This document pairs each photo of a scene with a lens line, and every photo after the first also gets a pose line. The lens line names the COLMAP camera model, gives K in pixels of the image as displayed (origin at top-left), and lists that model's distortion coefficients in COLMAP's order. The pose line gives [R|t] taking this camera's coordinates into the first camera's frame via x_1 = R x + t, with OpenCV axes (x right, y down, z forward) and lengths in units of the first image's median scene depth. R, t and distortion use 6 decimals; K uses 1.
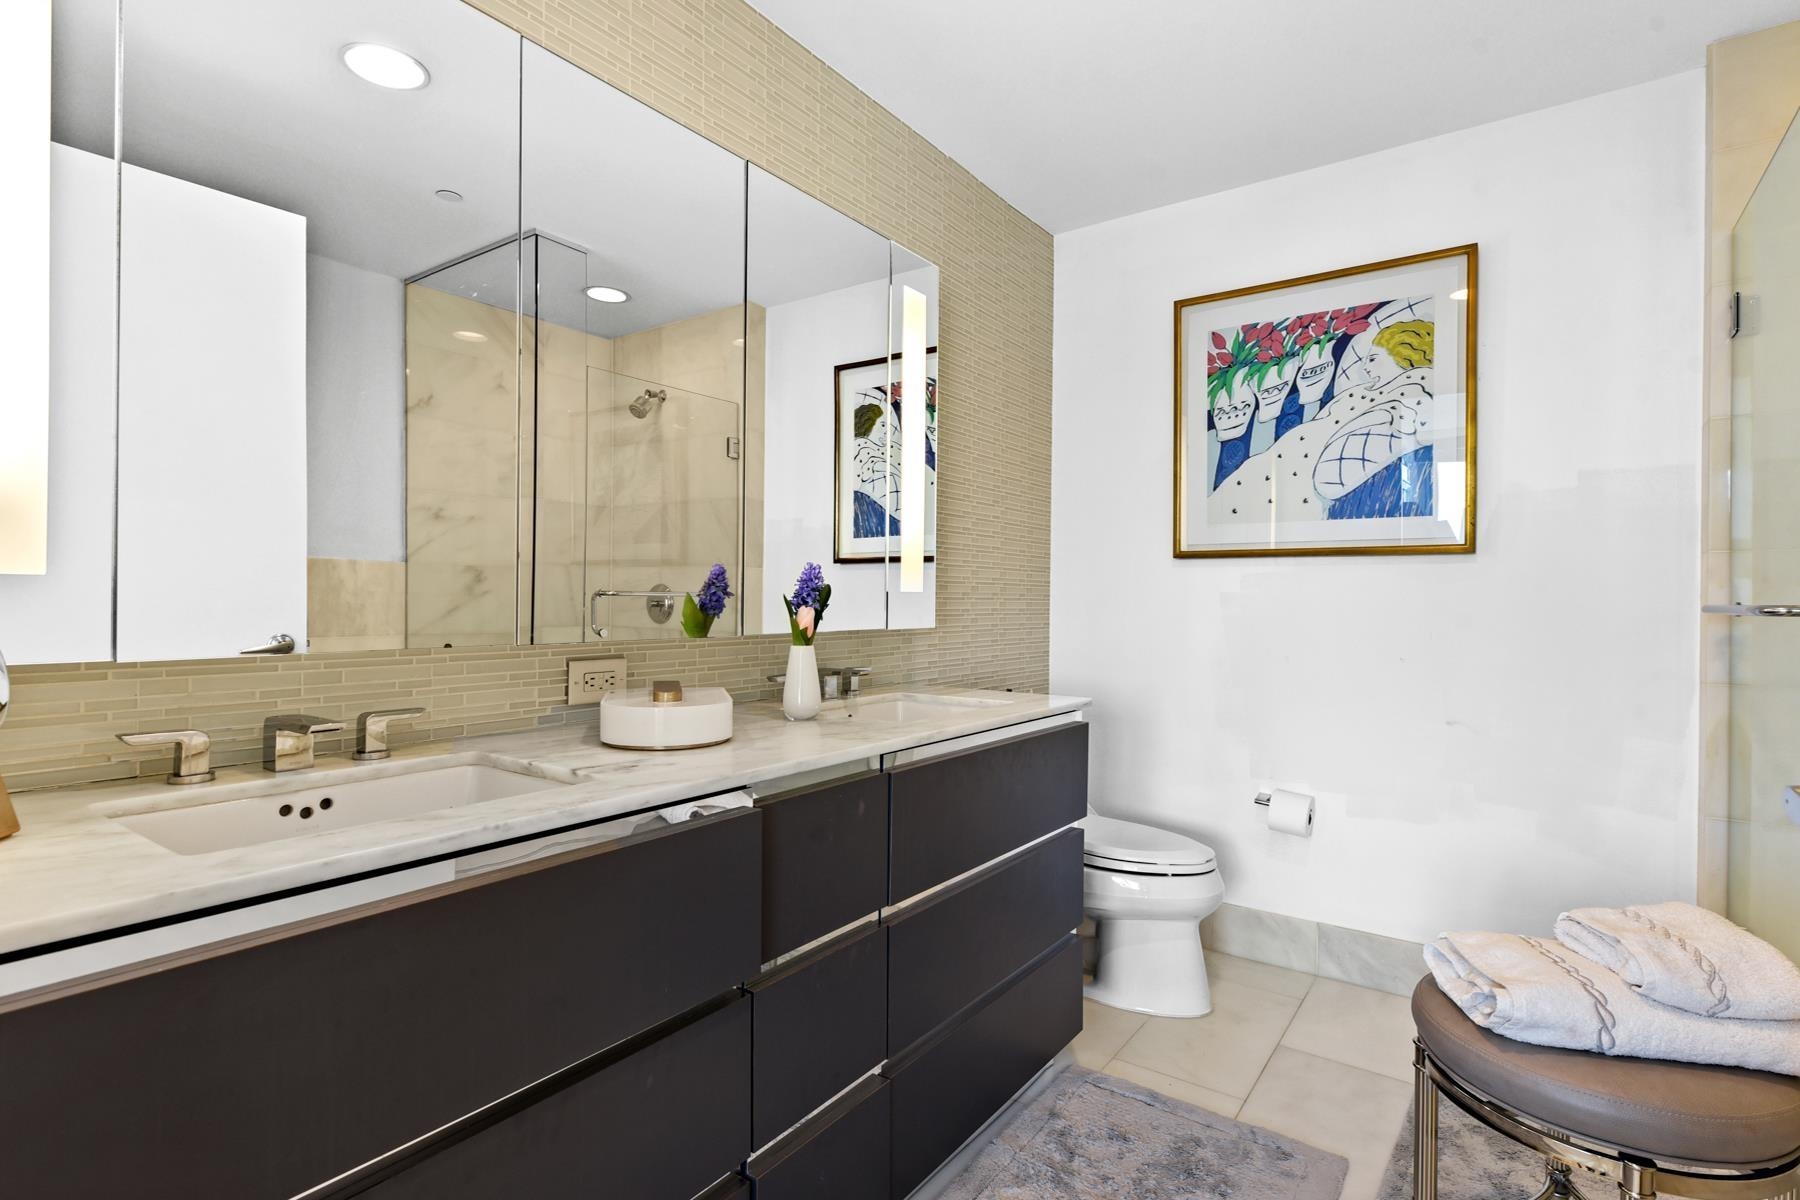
lens RADIAL K [[854.0, 0, 900.0], [0, 854.0, 600.0], [0, 0, 1]] dist [-0.000676, 0.000581]
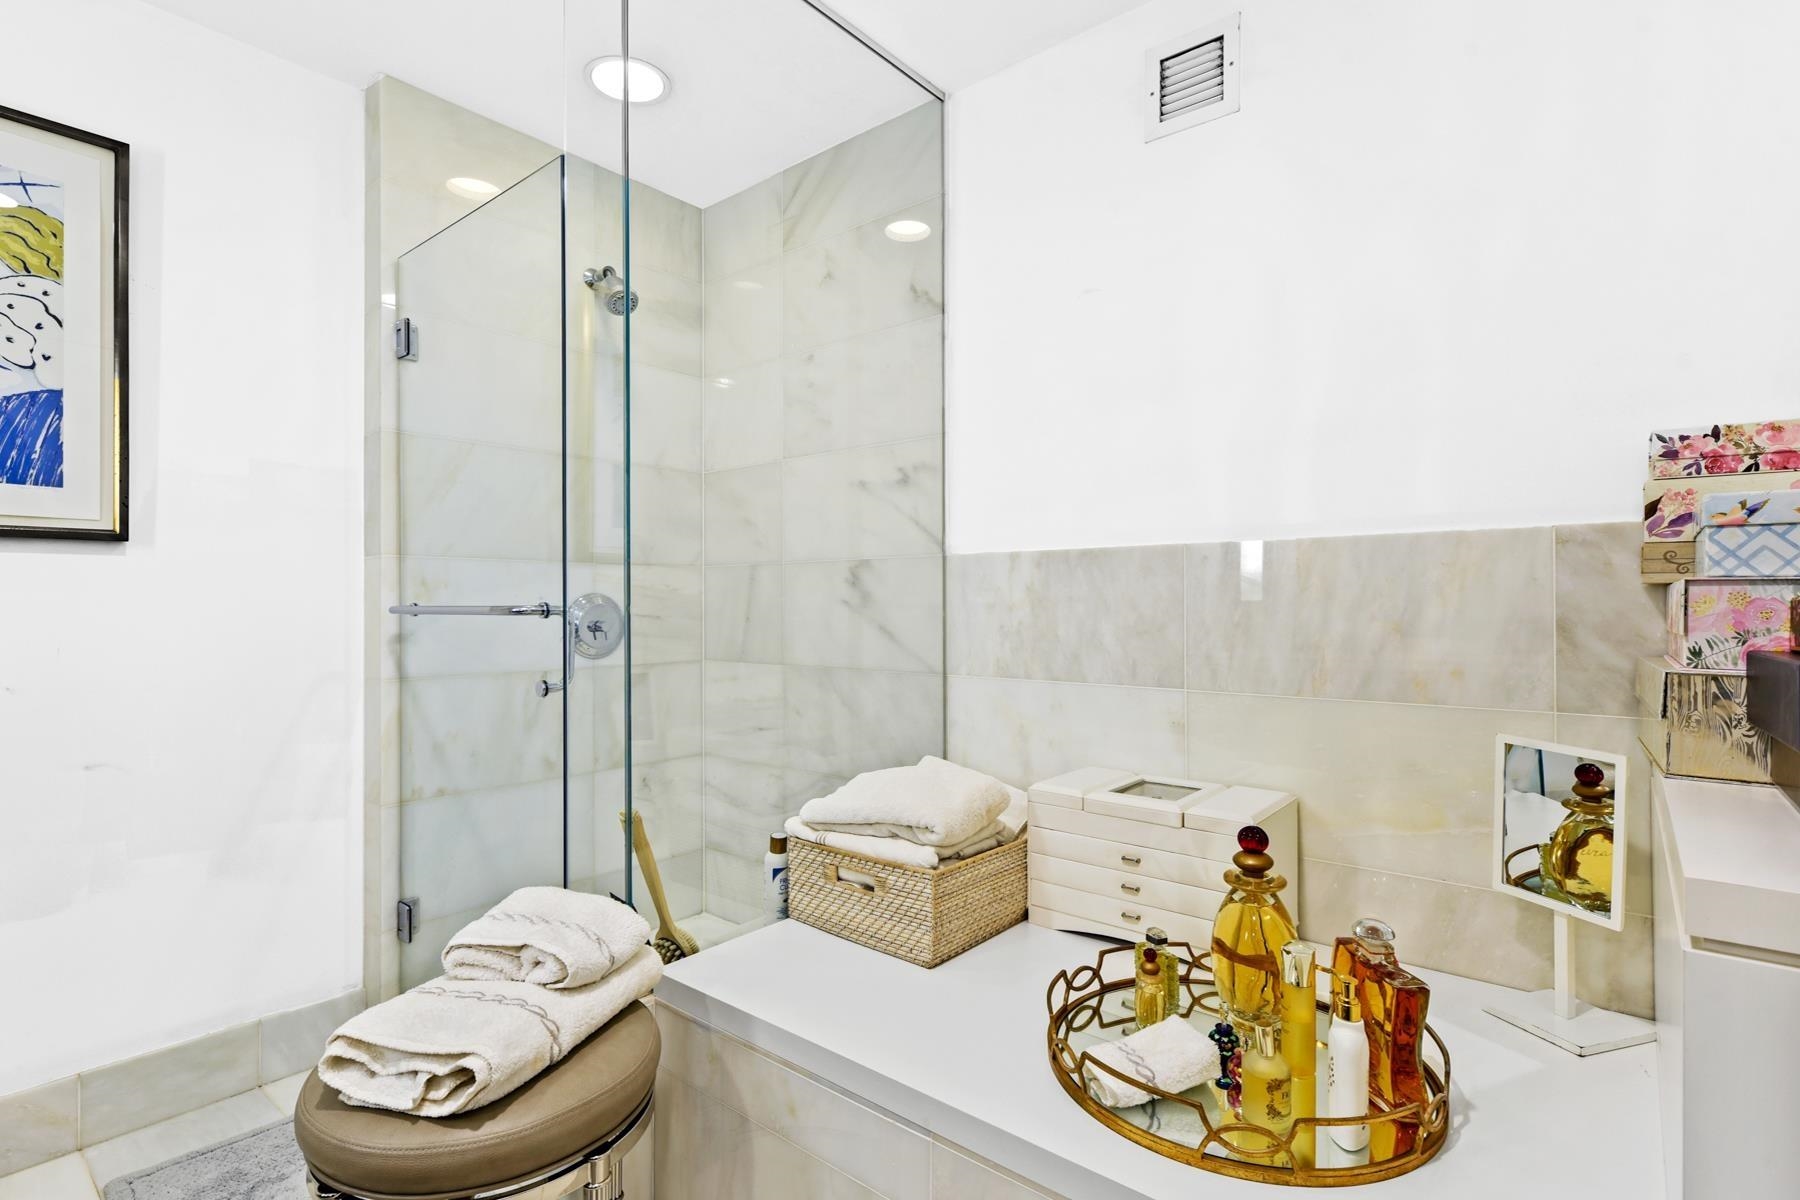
lens RADIAL K [[854.0, 0, 900.0], [0, 854.0, 600.0], [0, 0, 1]] dist [-0.000676, 0.000581]
pose [[0.066111, -0.004098, 0.997804, -0.056367], [0.003700, 0.999986, 0.003862, -0.002954], [-0.997805, 0.003437, 0.066125, 0.239467]]
